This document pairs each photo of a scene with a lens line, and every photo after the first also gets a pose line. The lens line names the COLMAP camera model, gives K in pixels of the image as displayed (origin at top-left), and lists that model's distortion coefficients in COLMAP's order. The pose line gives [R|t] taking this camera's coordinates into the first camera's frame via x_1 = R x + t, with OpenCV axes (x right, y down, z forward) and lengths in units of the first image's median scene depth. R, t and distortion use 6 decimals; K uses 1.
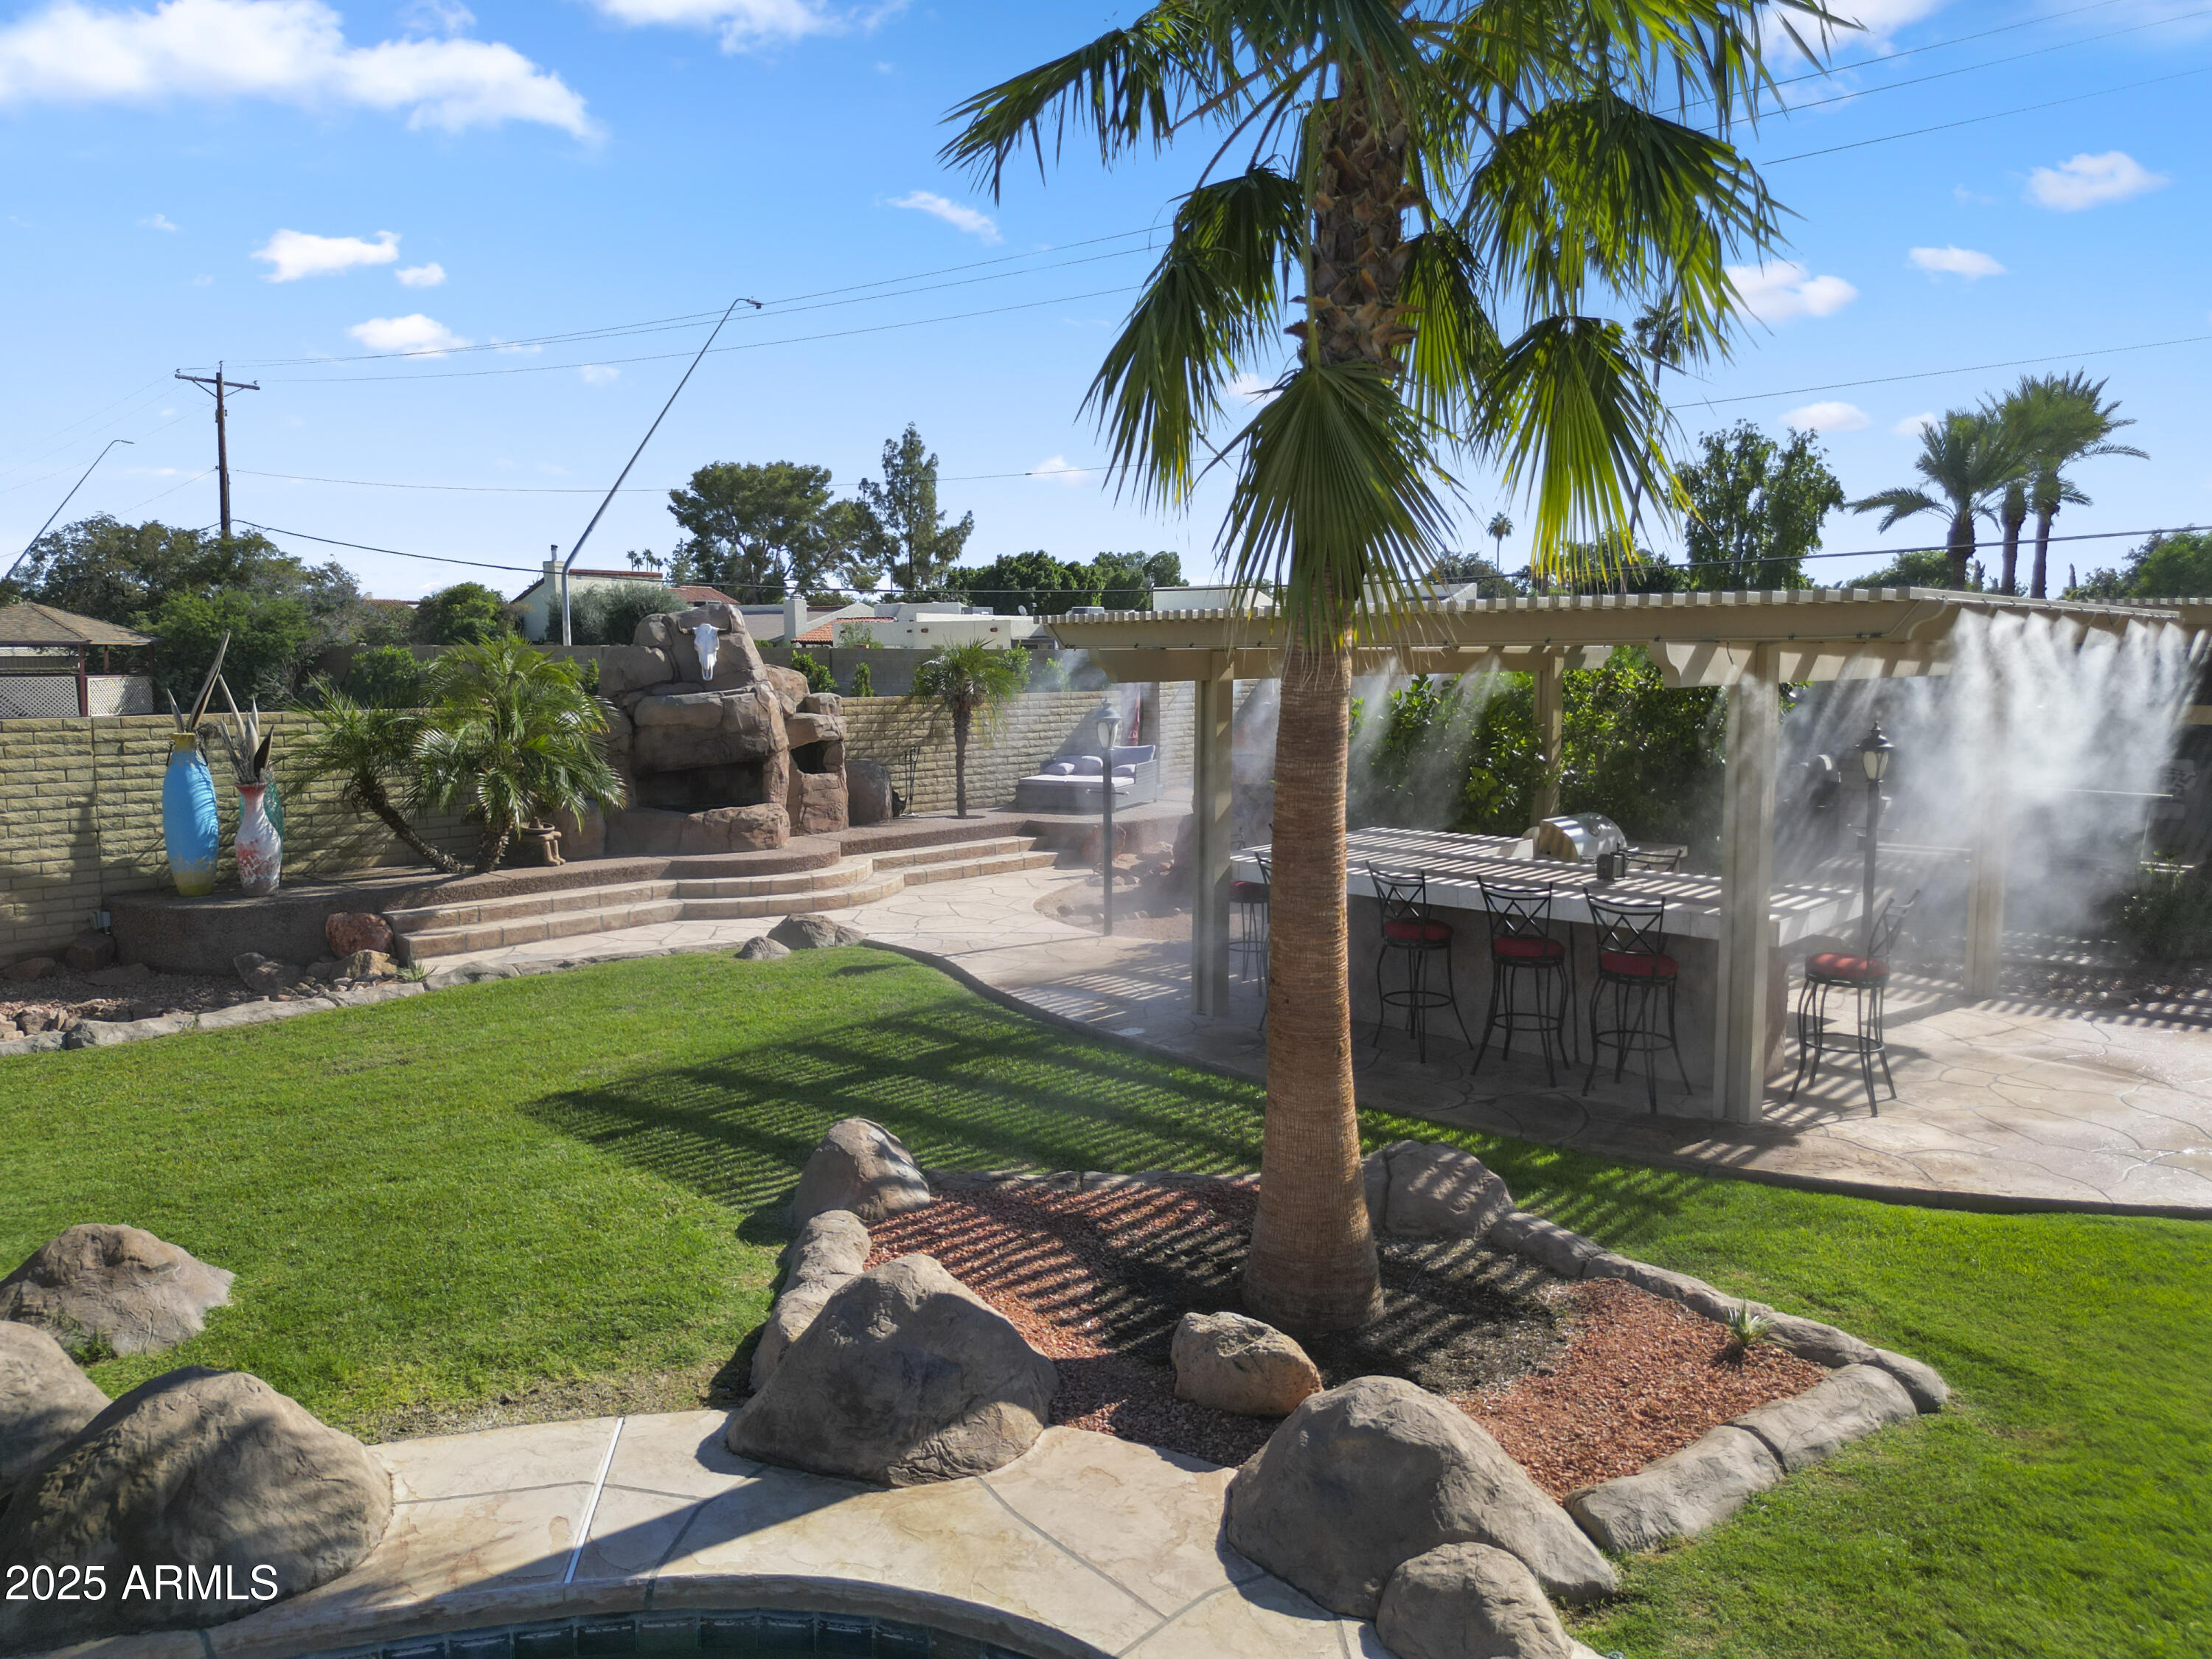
lens RADIAL K [[1554.3, 0, 1118.3], [0, 1554.3, 830.0], [0, 0, 1]] dist [0.080530, -0.095726]
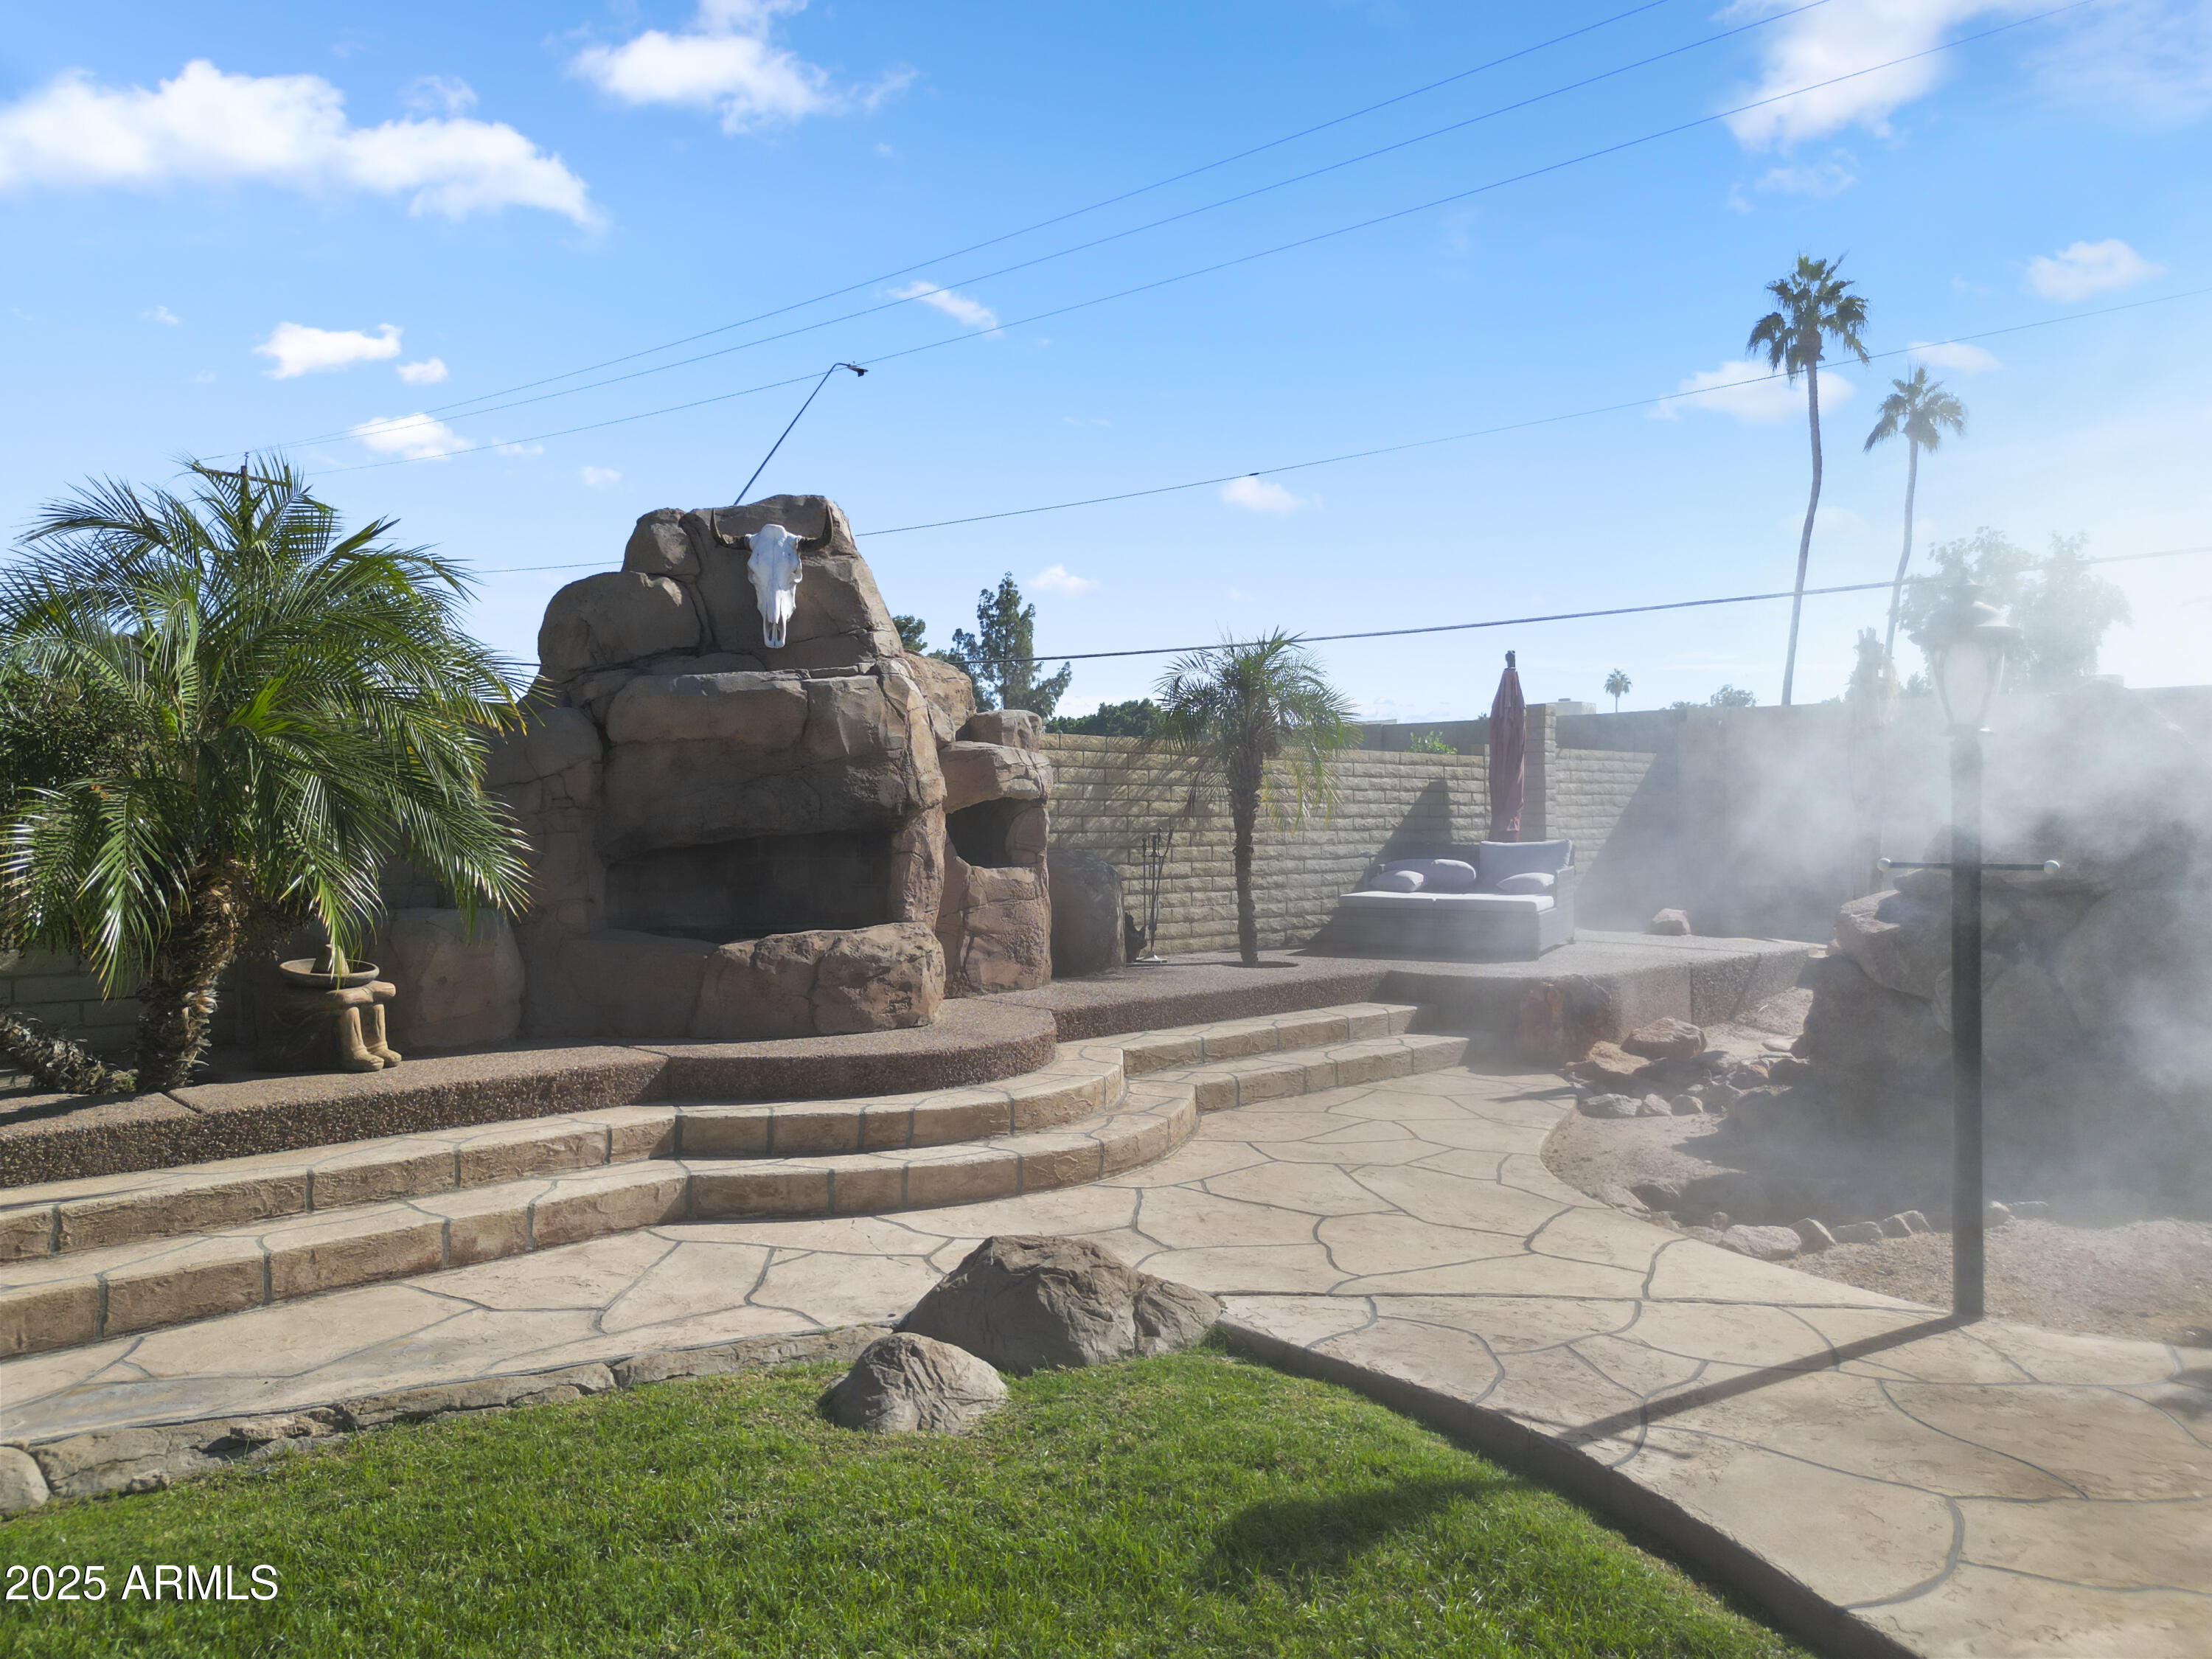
lens RADIAL K [[1559.8, 0, 1110.3], [0, 1559.8, 816.1], [0, 0, 1]] dist [0.068767, -0.070326]
pose [[0.998504, -0.000813, -0.054675, -0.046566], [-0.005628, 0.993052, -0.117544, 0.001559], [0.054390, 0.117675, 0.991561, 0.185407]]
